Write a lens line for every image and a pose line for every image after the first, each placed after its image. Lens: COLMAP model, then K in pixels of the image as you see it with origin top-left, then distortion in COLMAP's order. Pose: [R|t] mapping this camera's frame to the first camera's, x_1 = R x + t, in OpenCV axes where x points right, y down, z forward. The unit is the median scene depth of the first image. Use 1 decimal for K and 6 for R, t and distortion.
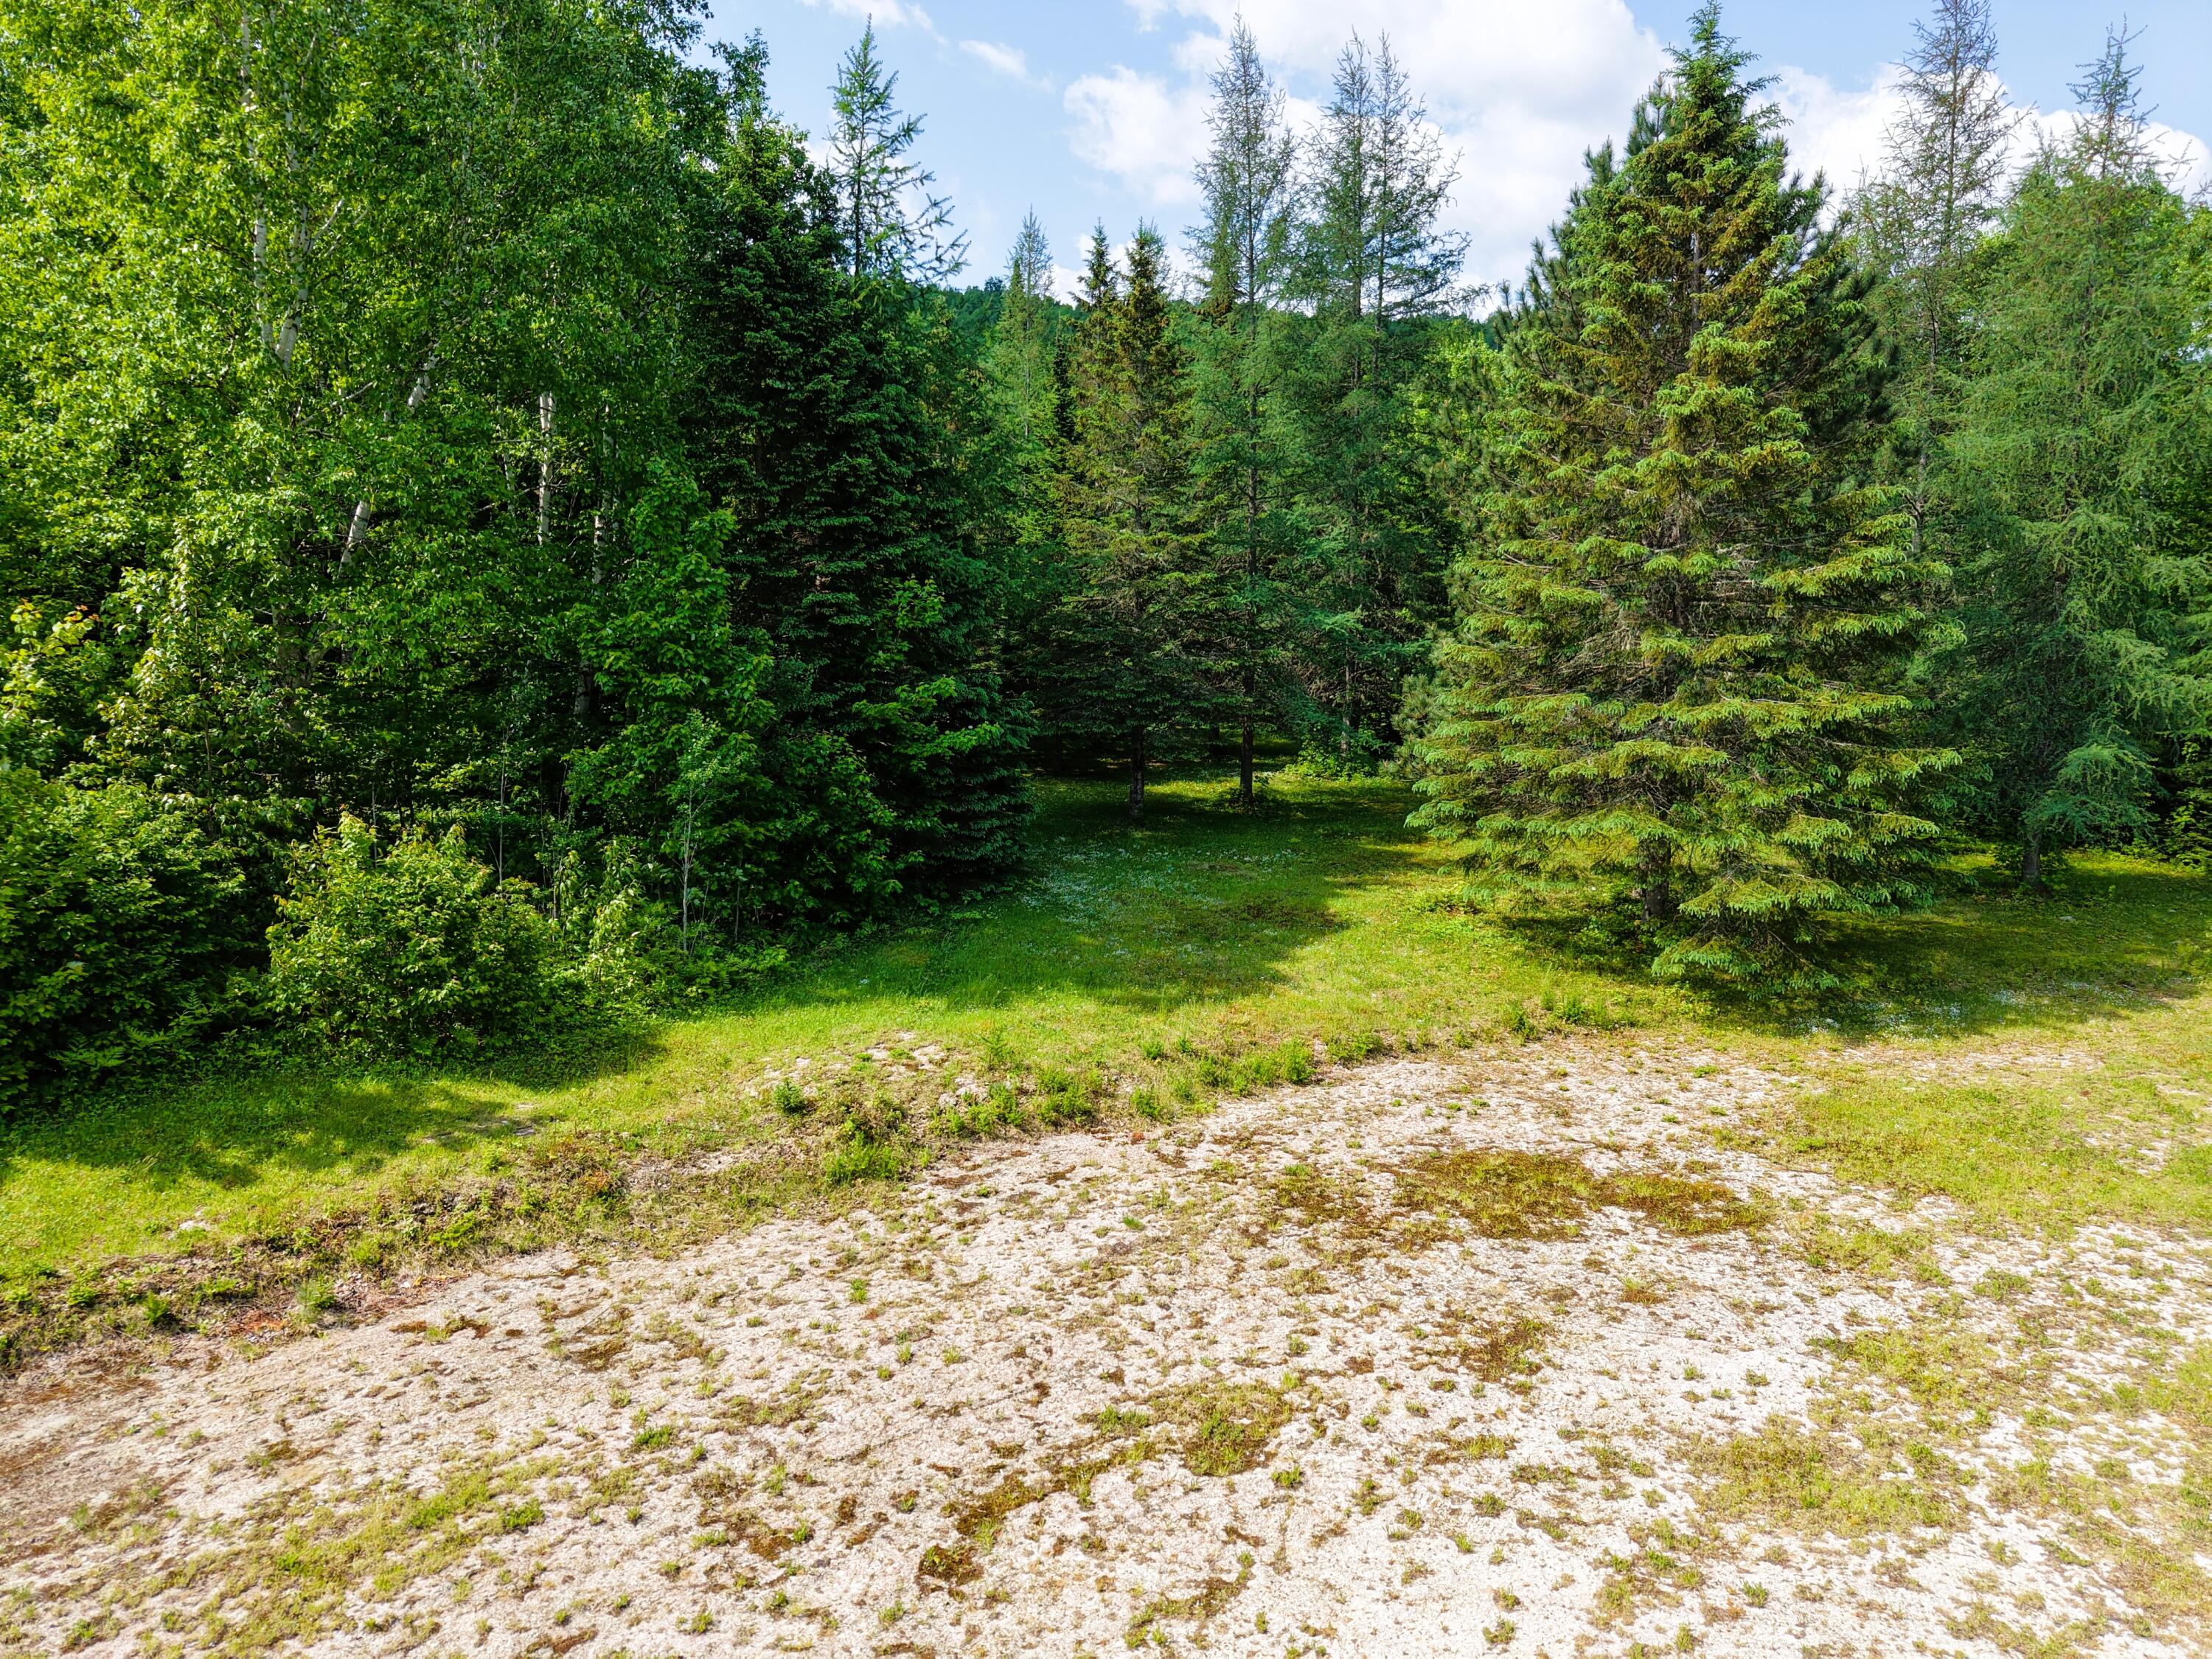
lens RADIAL K [[1447.7, 0, 1108.1], [0, 1447.7, 866.1], [0, 0, 1]] dist [0.017438, -0.002915]
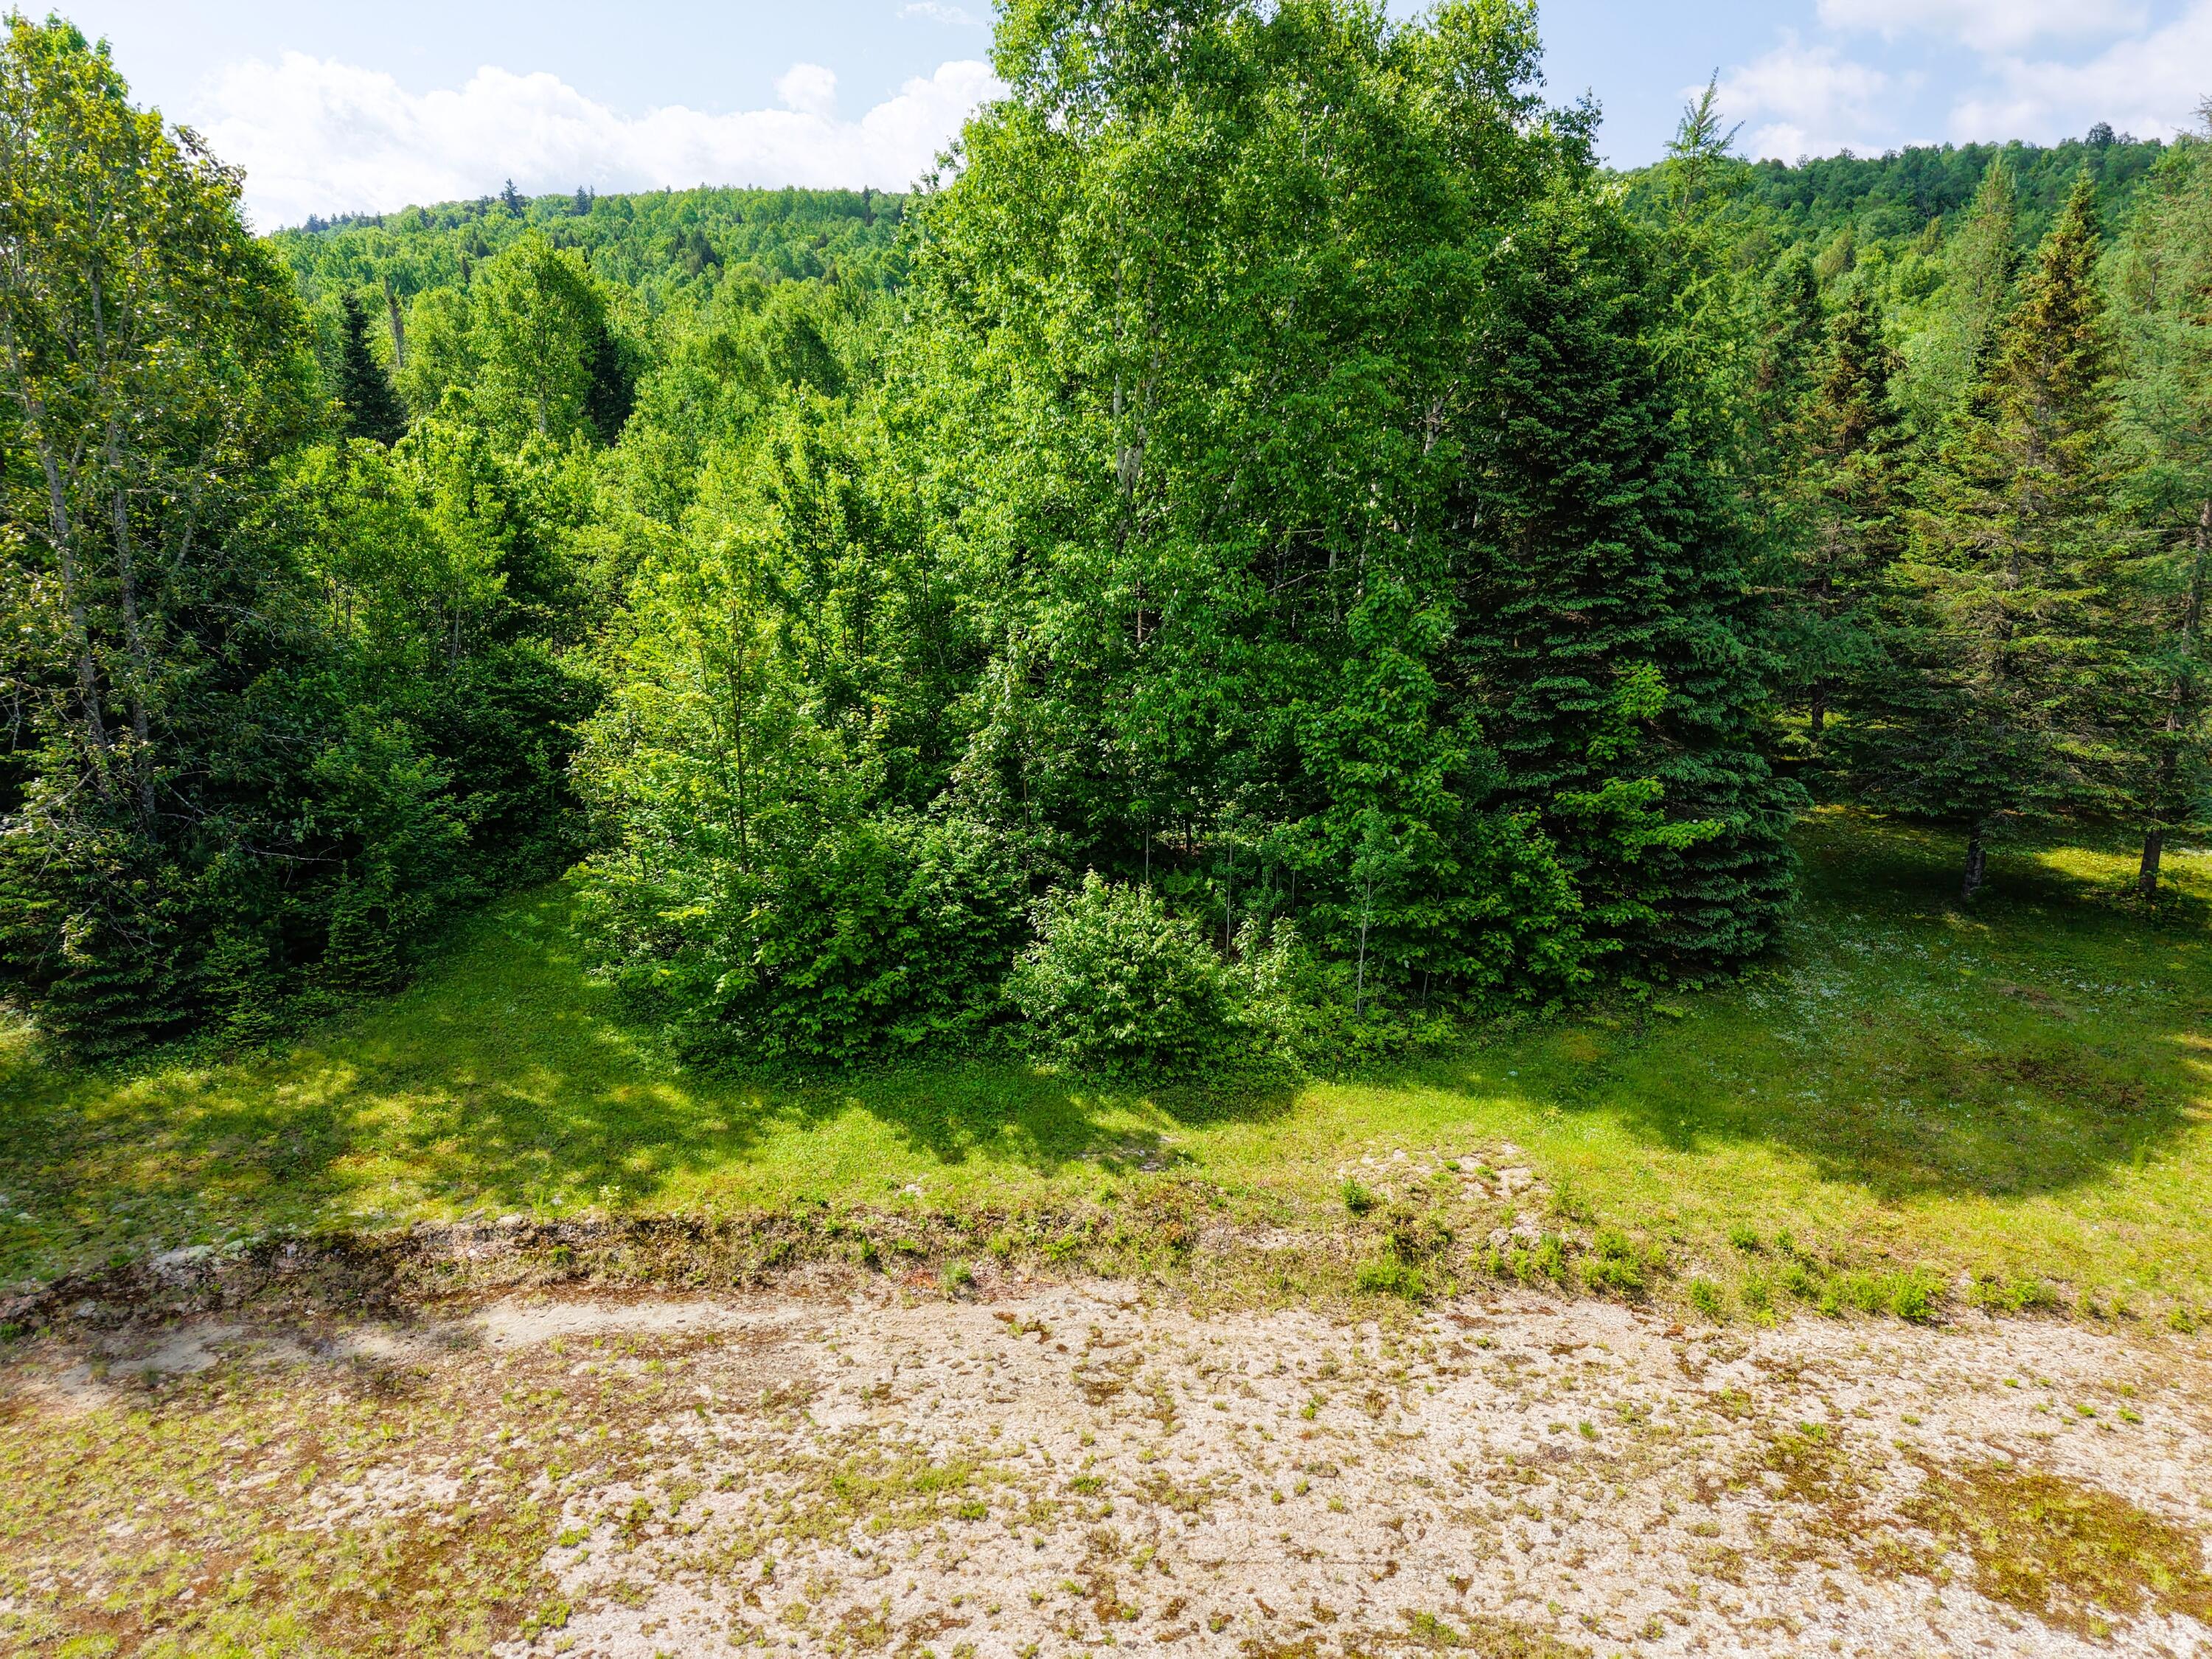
lens RADIAL K [[1480.9, 0, 1100.8], [0, 1480.9, 830.2], [0, 0, 1]] dist [0.017832, -0.009909]
pose [[0.804554, 0.123124, -0.580977, 0.305704], [-0.105968, 0.992336, 0.063553, -0.207459], [0.584349, 0.010433, 0.811435, -0.050194]]
